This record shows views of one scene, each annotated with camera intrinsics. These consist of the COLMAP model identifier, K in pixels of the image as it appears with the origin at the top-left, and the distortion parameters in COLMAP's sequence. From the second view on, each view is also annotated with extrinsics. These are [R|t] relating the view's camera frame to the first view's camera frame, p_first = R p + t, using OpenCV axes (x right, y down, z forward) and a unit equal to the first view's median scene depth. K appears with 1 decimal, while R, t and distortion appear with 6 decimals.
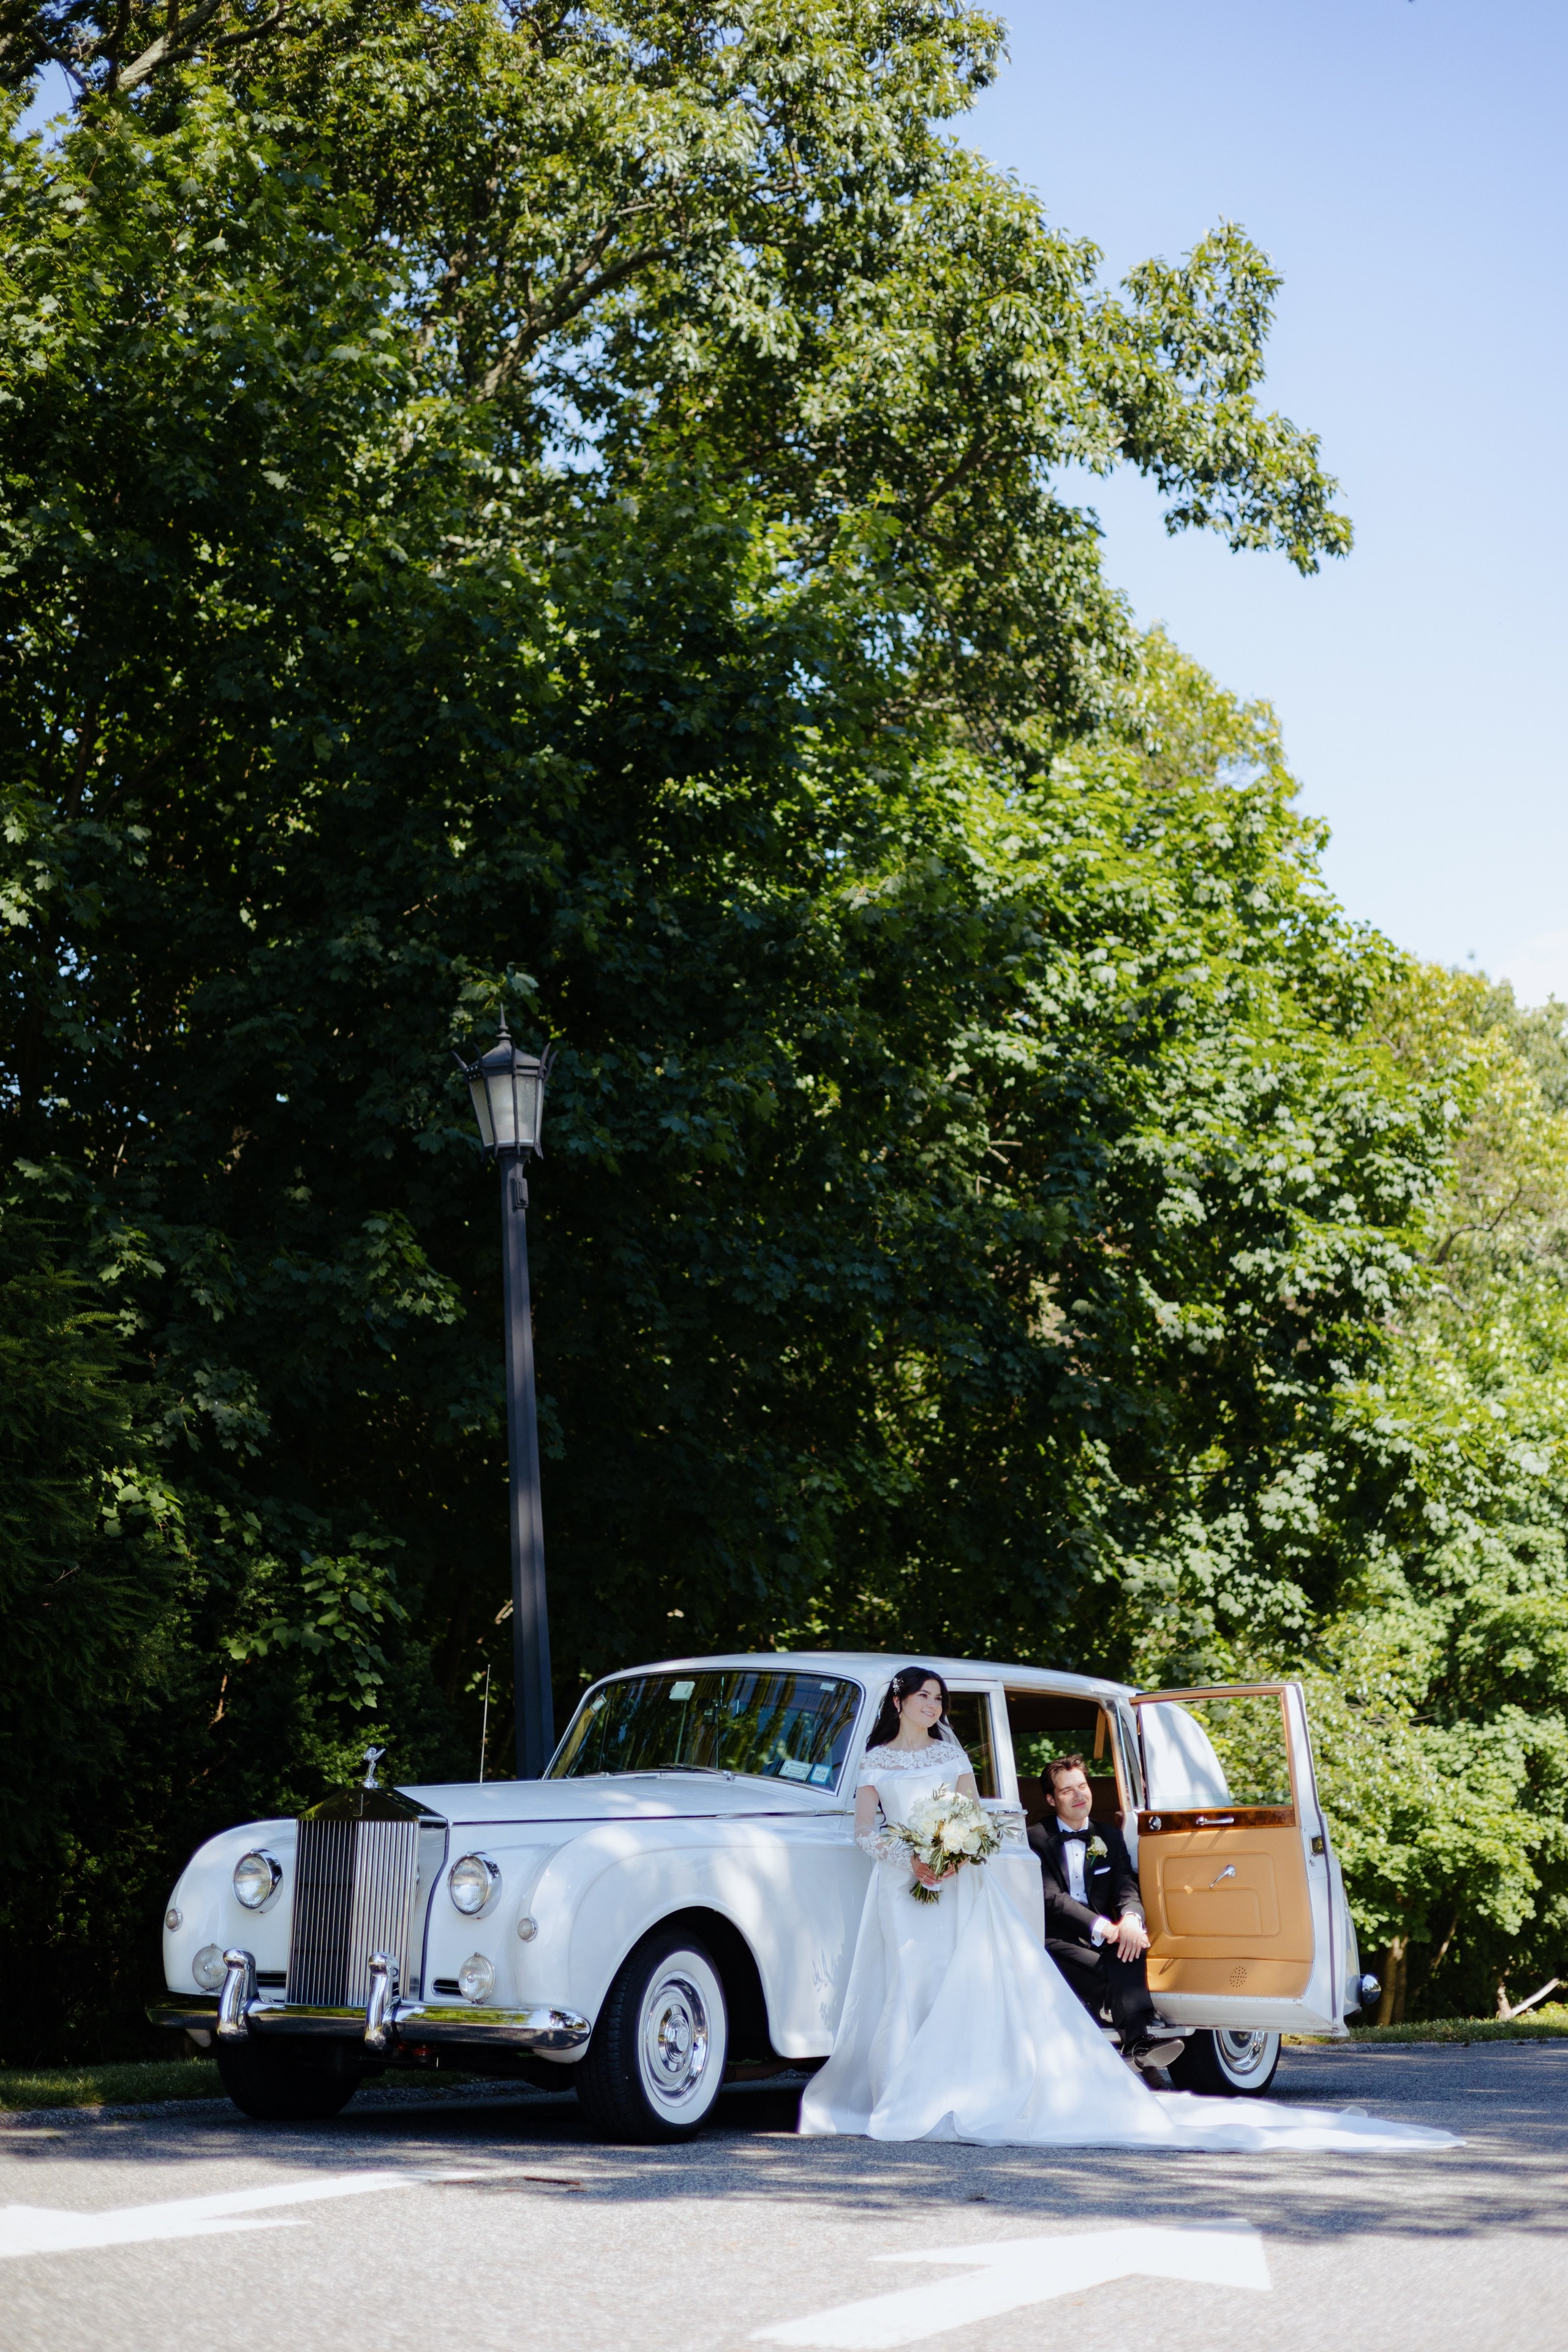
lens RADIAL K [[3300.1, 0, 784.0], [0, 3300.1, 1176.0], [0, 0, 1]] dist [0.033455, 0.008954]
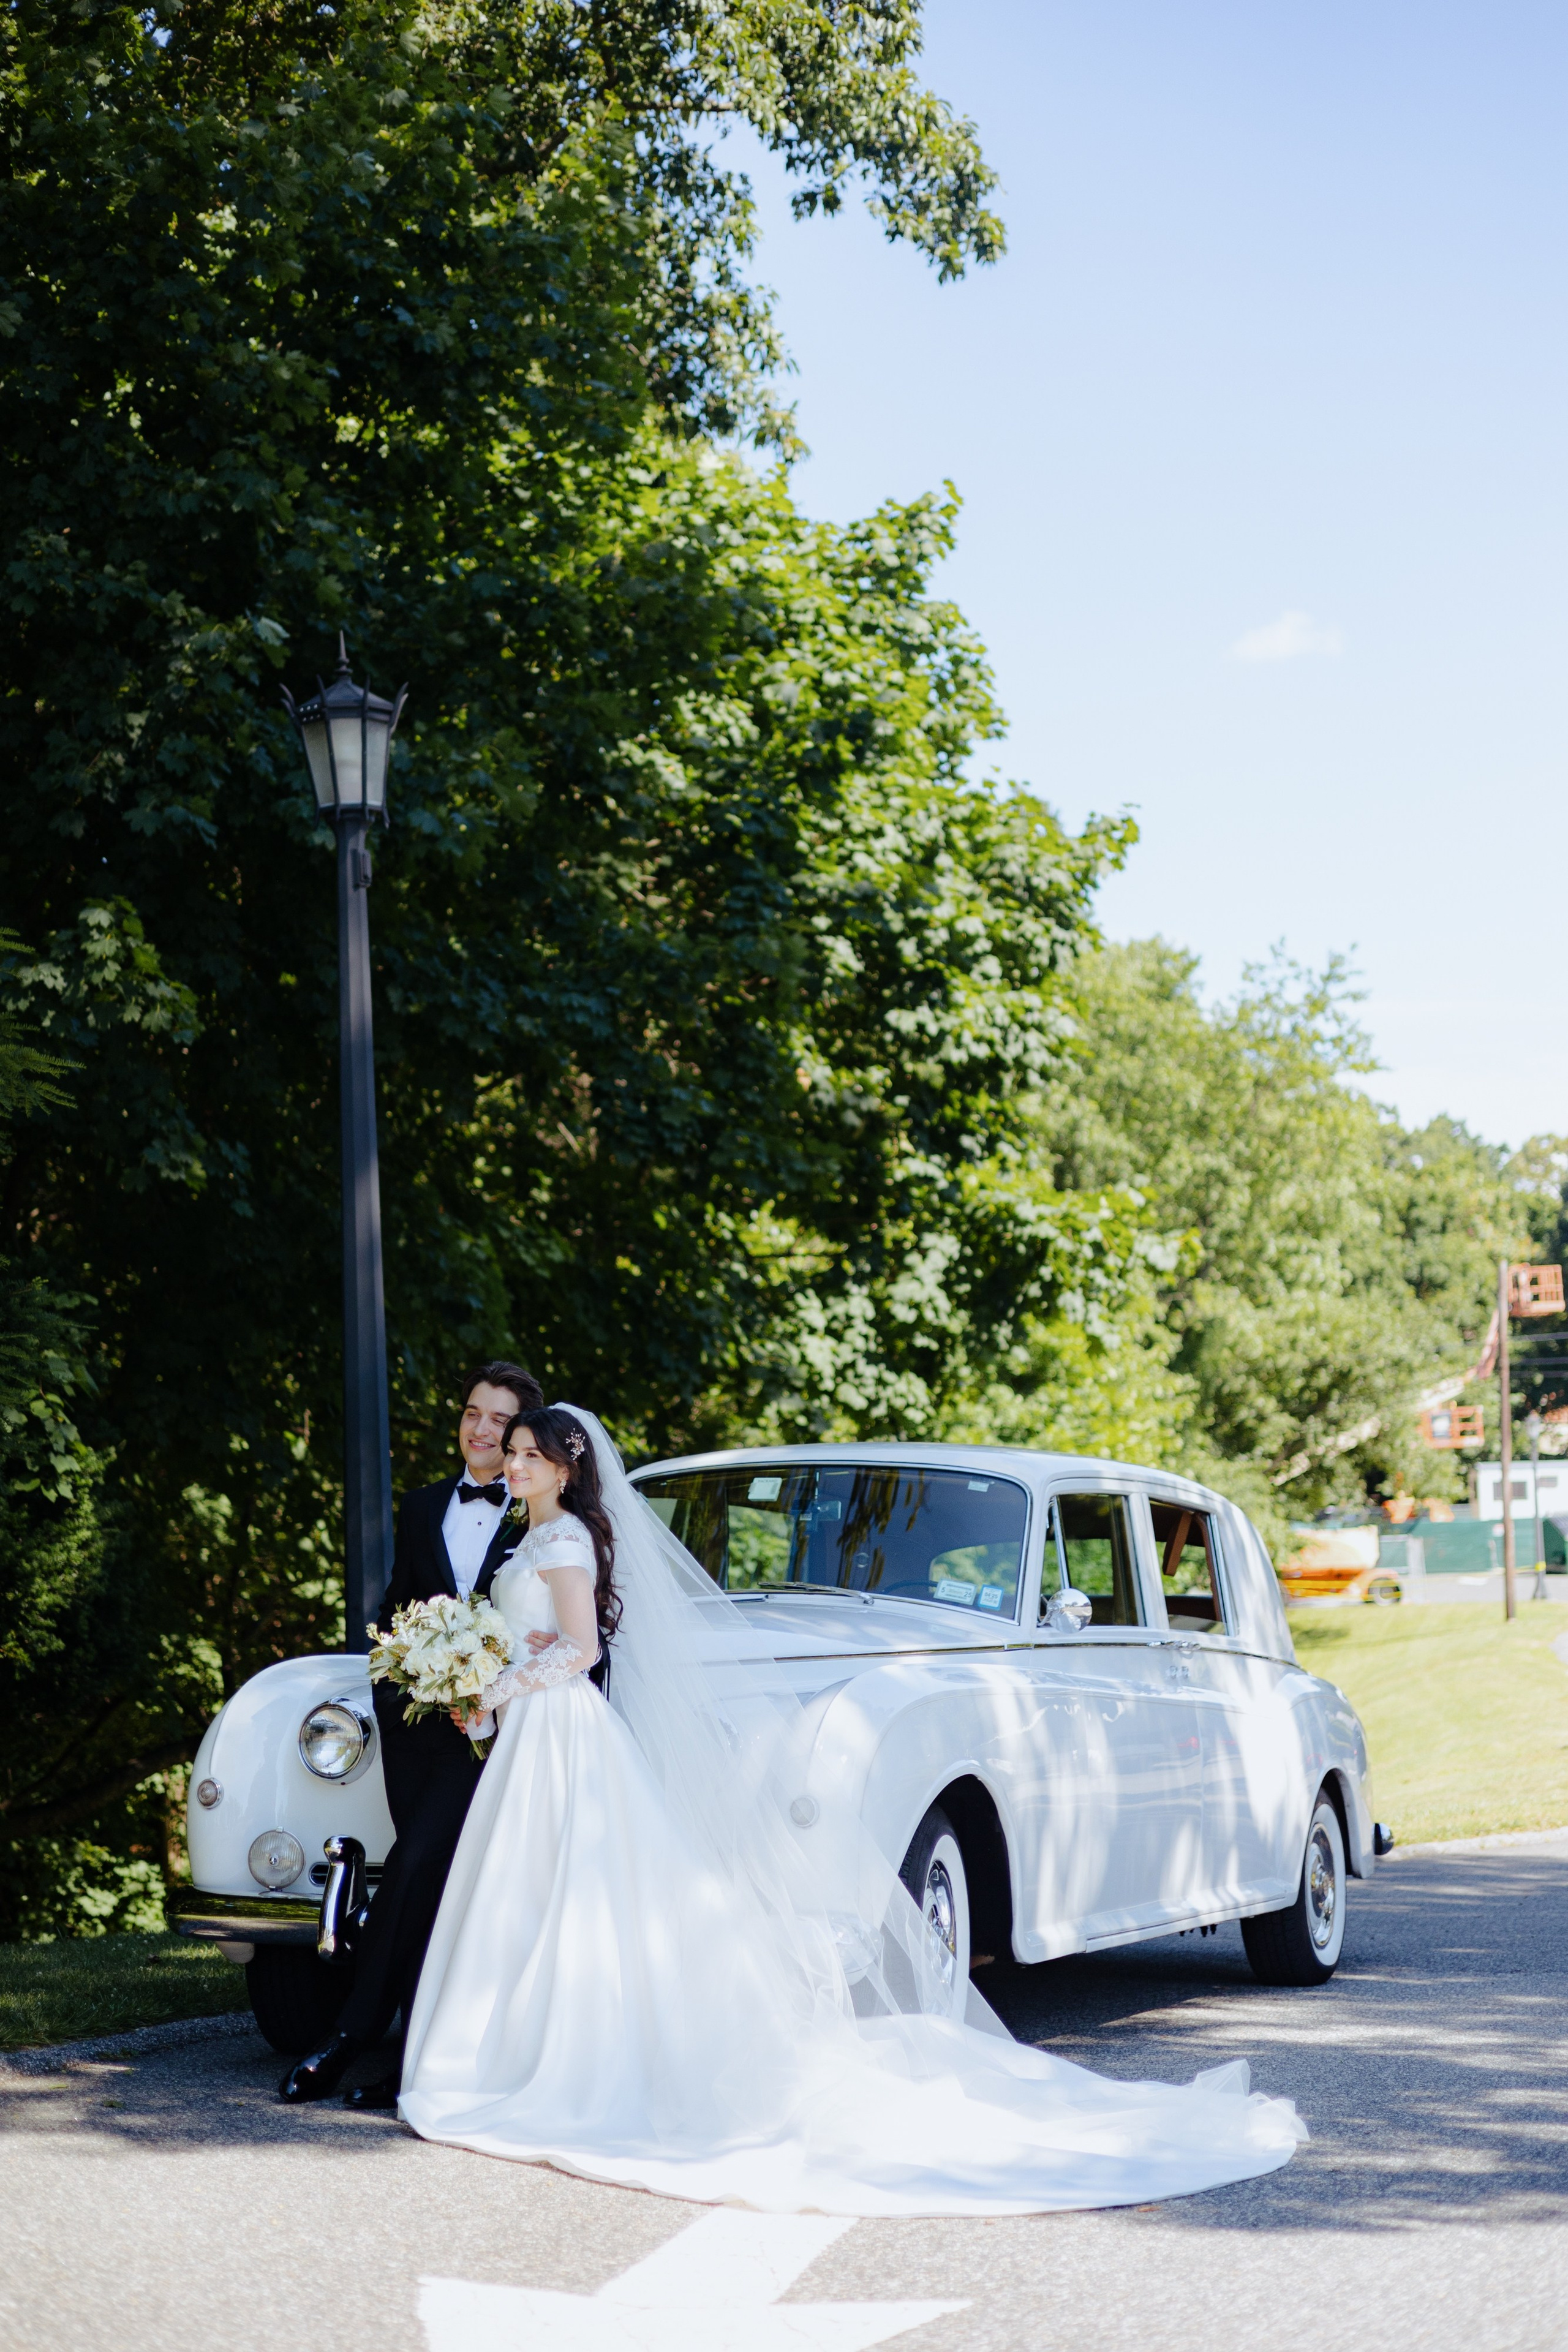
lens RADIAL K [[3300.1, 0, 784.0], [0, 3300.1, 1176.0], [0, 0, 1]] dist [0.033455, 0.008954]
pose [[0.969769, 0.037180, 0.241176, -0.106261], [-0.051904, 0.997137, 0.054986, 0.019010], [-0.238442, -0.065842, 0.968922, 0.120503]]
